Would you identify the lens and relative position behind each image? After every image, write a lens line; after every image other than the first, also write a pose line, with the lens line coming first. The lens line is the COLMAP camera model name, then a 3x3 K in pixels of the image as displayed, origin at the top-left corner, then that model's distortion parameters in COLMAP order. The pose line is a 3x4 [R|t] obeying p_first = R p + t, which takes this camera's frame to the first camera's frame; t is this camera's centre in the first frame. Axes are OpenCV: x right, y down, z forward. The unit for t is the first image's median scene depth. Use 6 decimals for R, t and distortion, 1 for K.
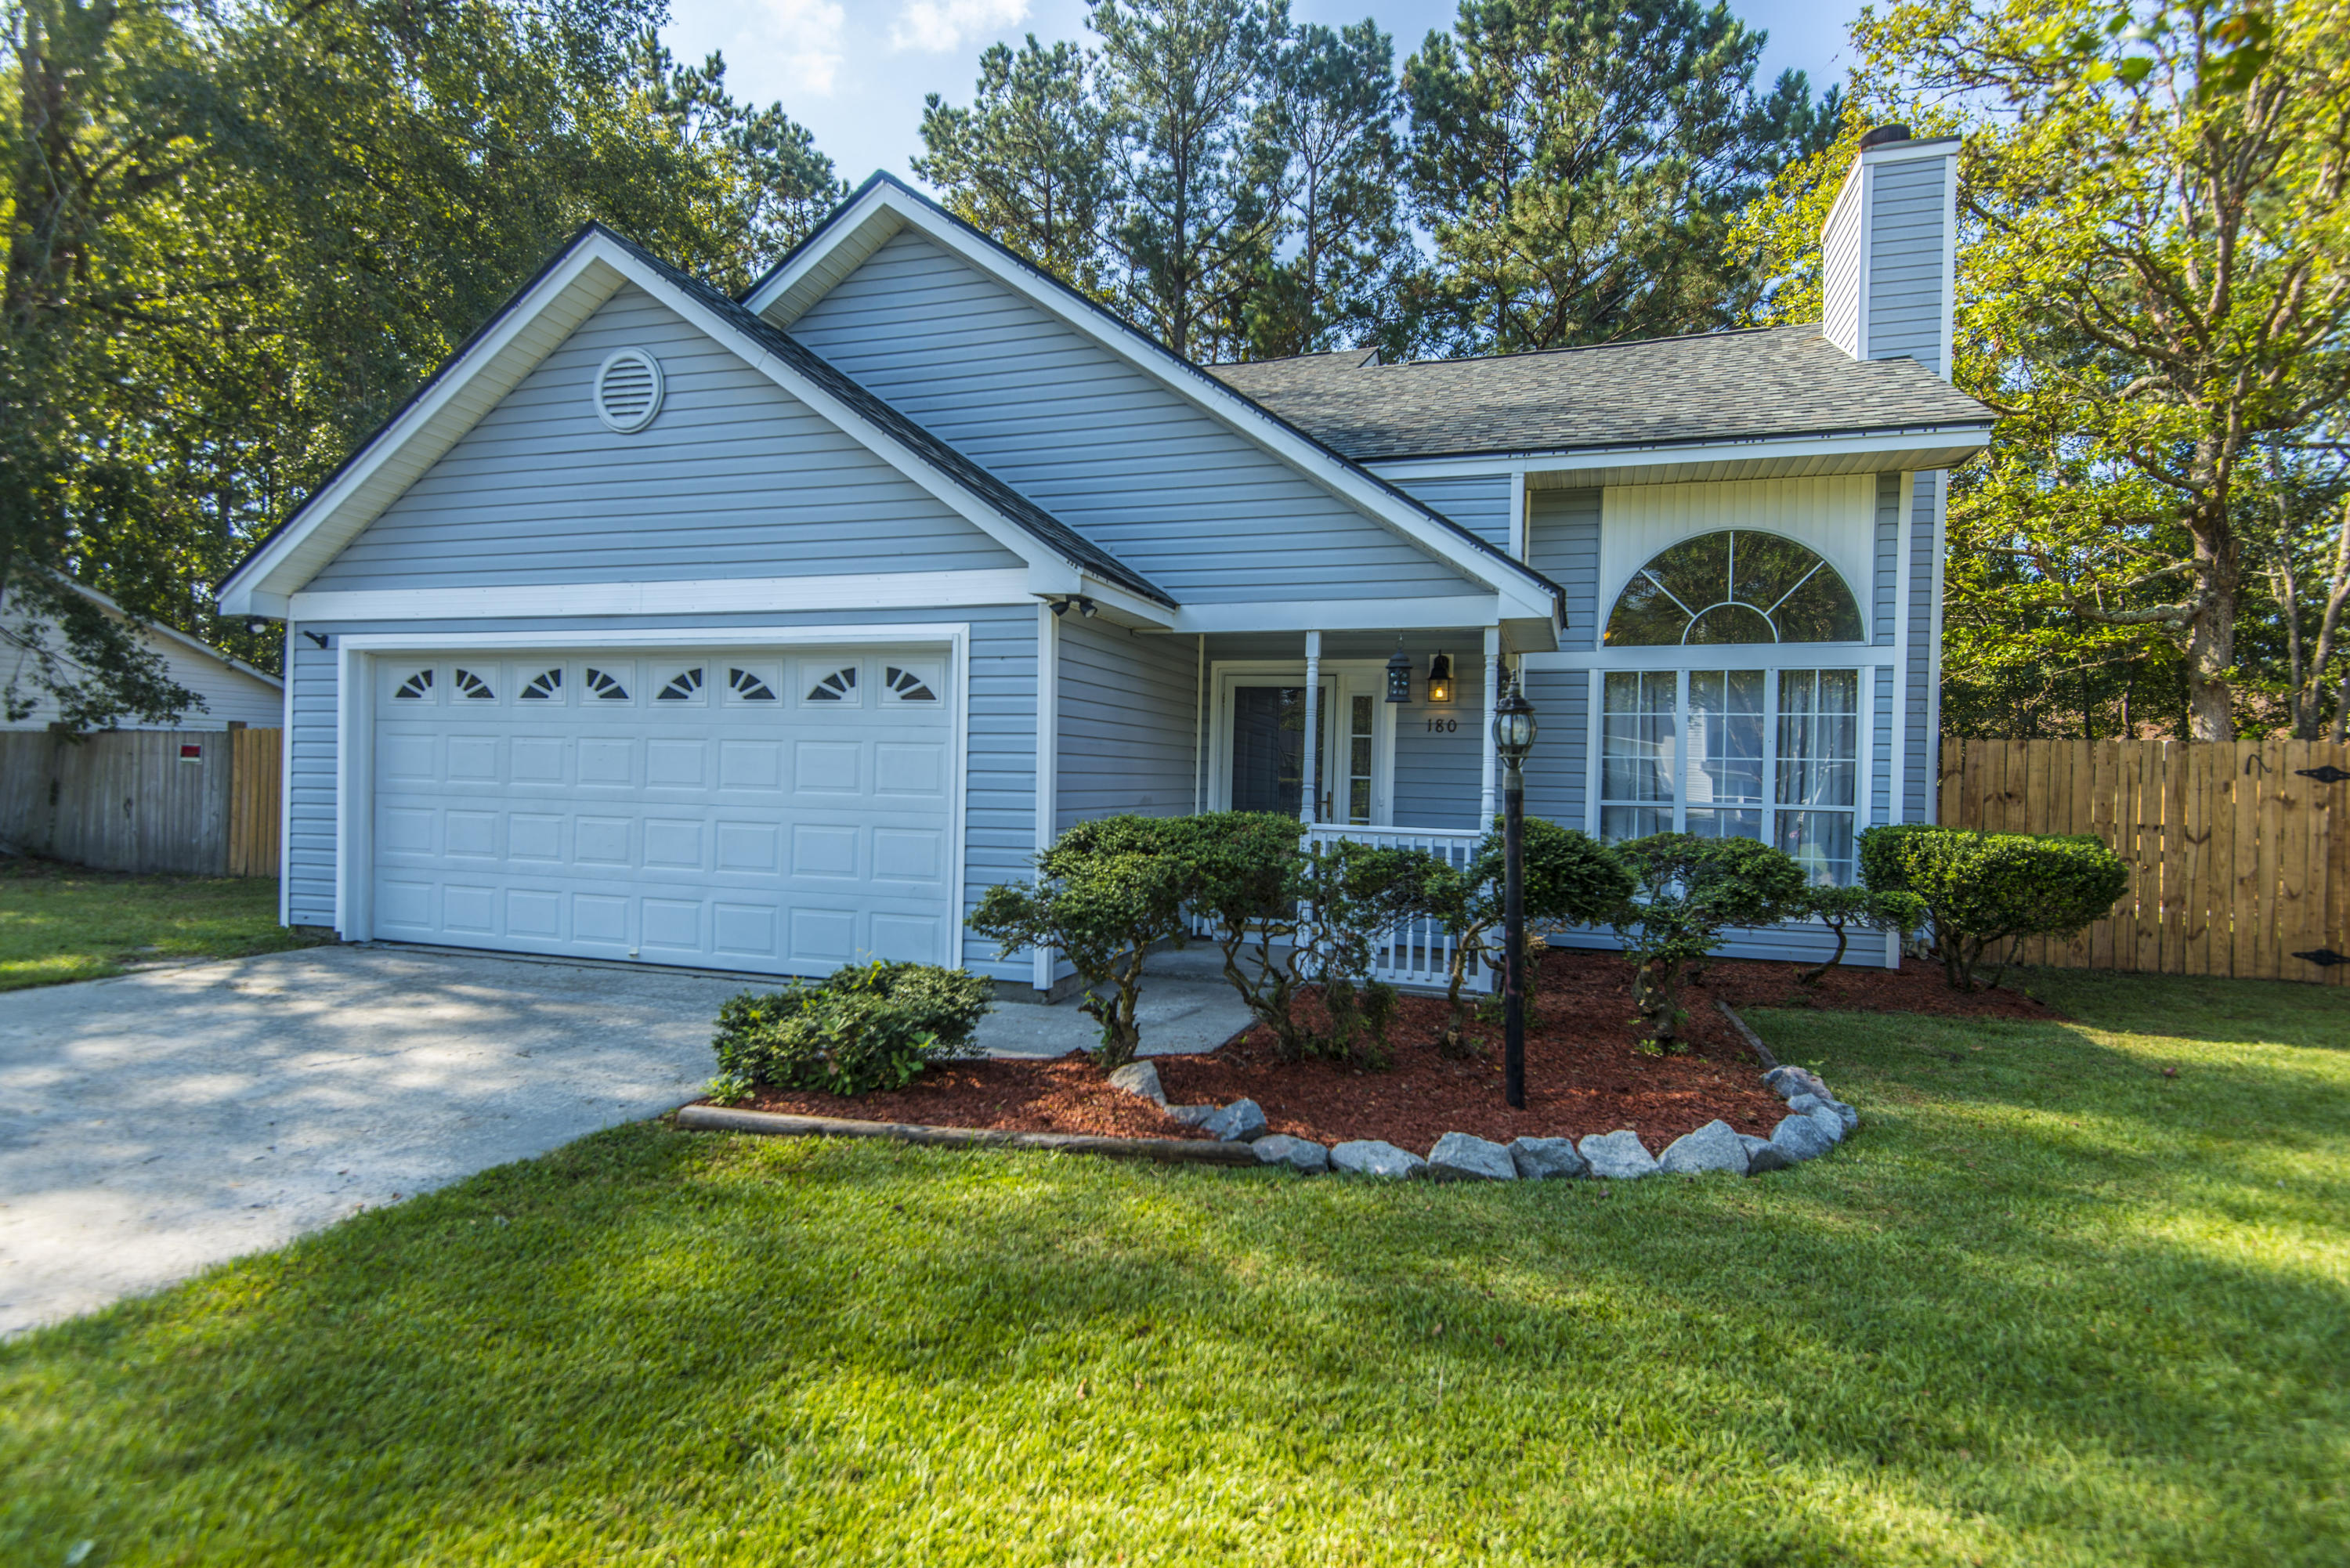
lens RADIAL K [[1184.1, 0, 1170.6], [0, 1184.1, 778.6], [0, 0, 1]] dist [0.019948, -0.004678]
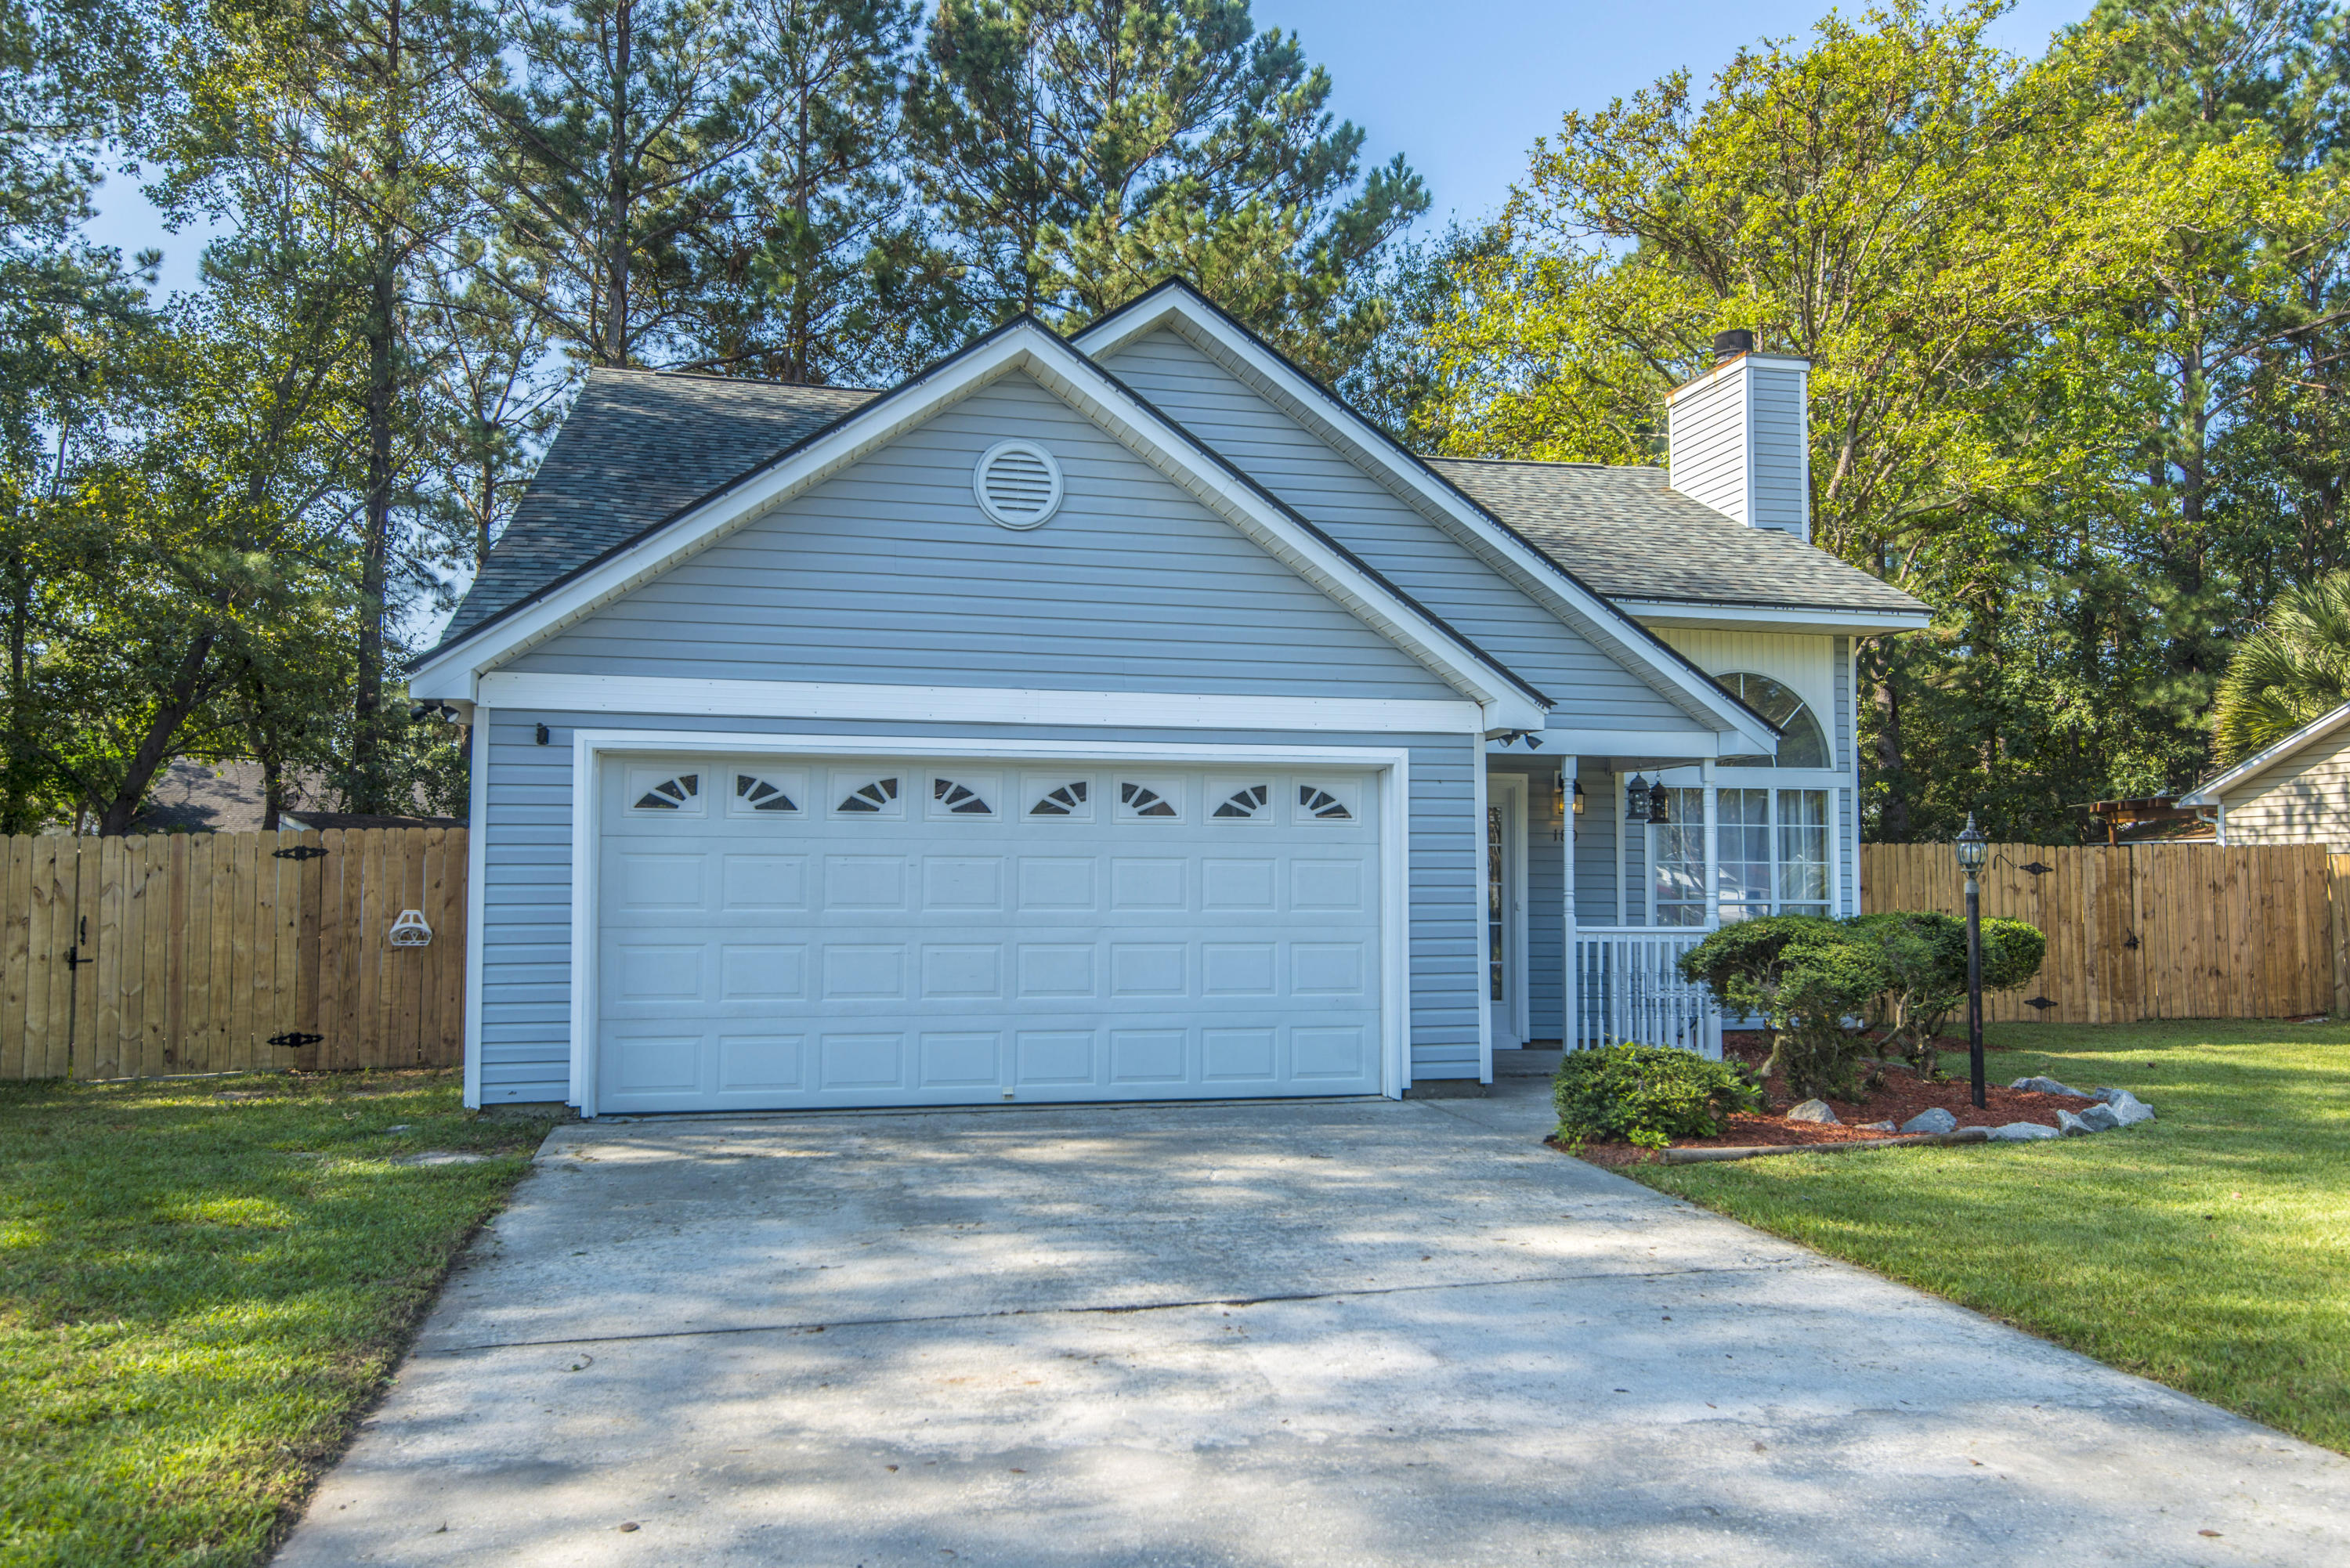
lens RADIAL K [[1713.1, 0, 1171.0], [0, 1713.1, 770.1], [0, 0, 1]] dist [0.040791, -0.036510]
pose [[0.852844, 0.015163, 0.521945, -0.958780], [0.016866, 0.998257, -0.056560, -0.021806], [-0.521893, 0.057040, 0.851102, -0.178687]]
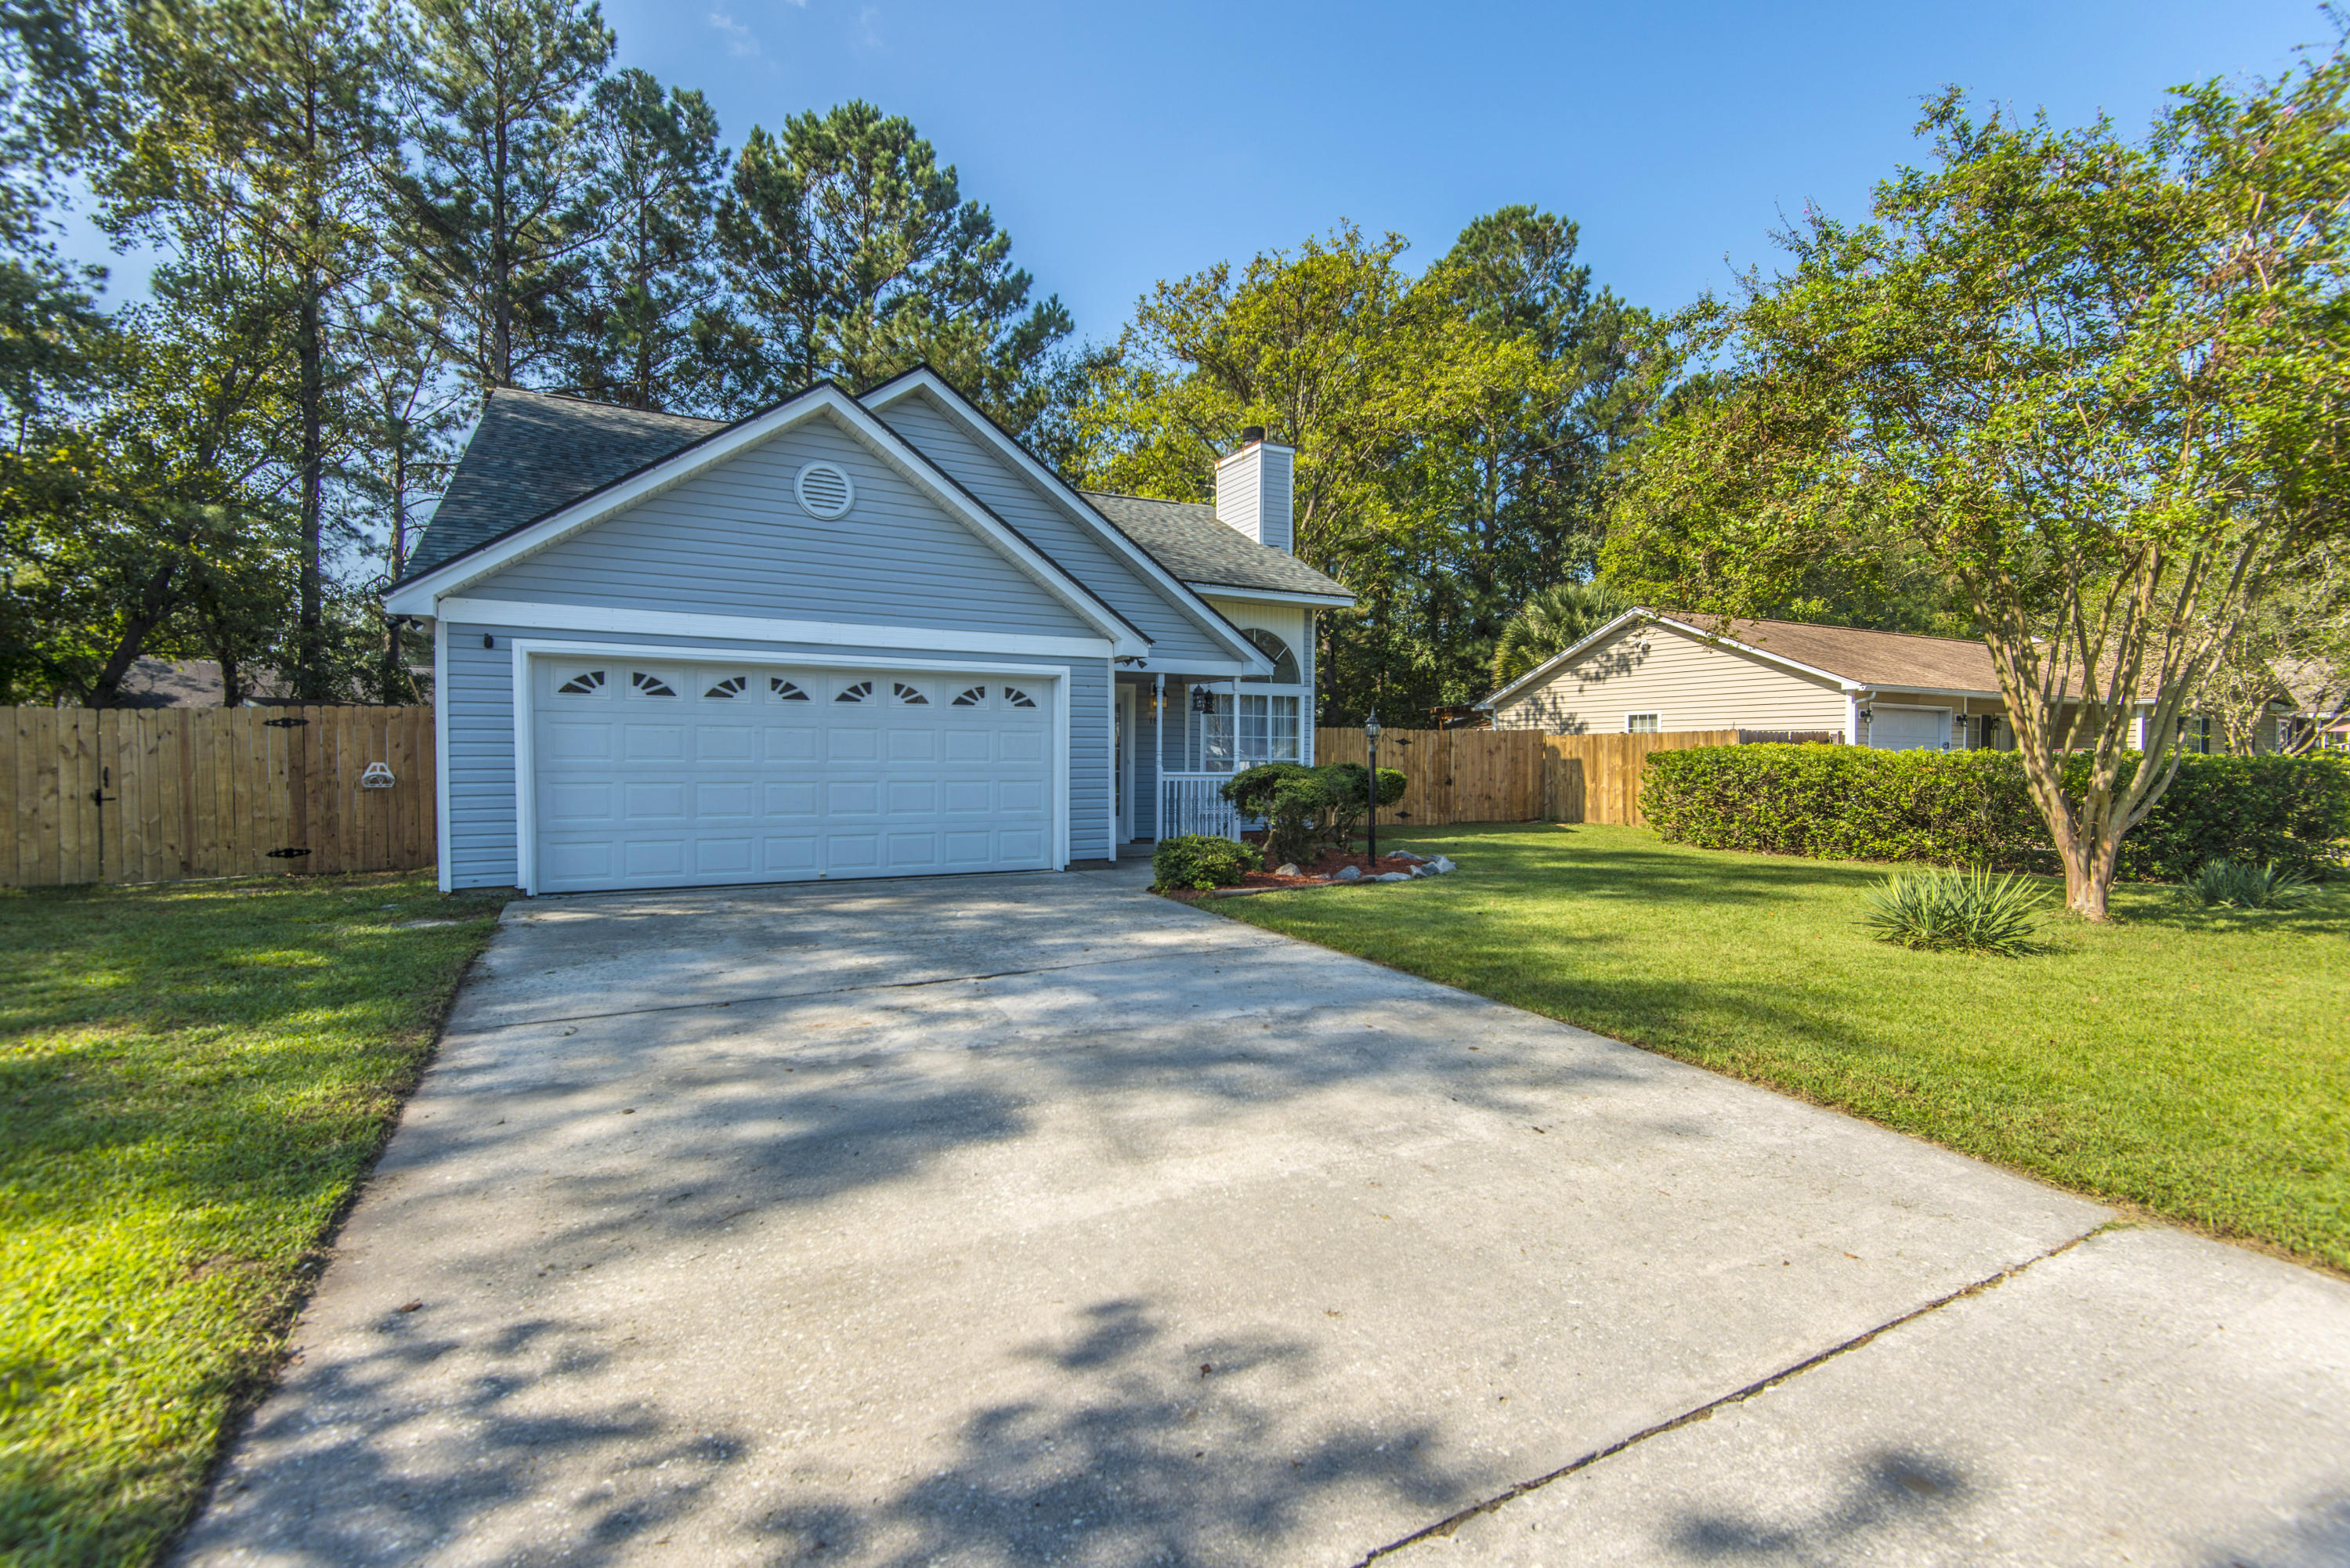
lens RADIAL K [[1056.5, 0, 1173.4], [0, 1056.5, 773.6], [0, 0, 1]] dist [0.031384, -0.017537]
pose [[0.696537, -0.030680, 0.716865, -1.005934], [0.013037, 0.999462, 0.030107, -0.010204], [-0.717403, -0.011625, 0.696562, -0.203881]]
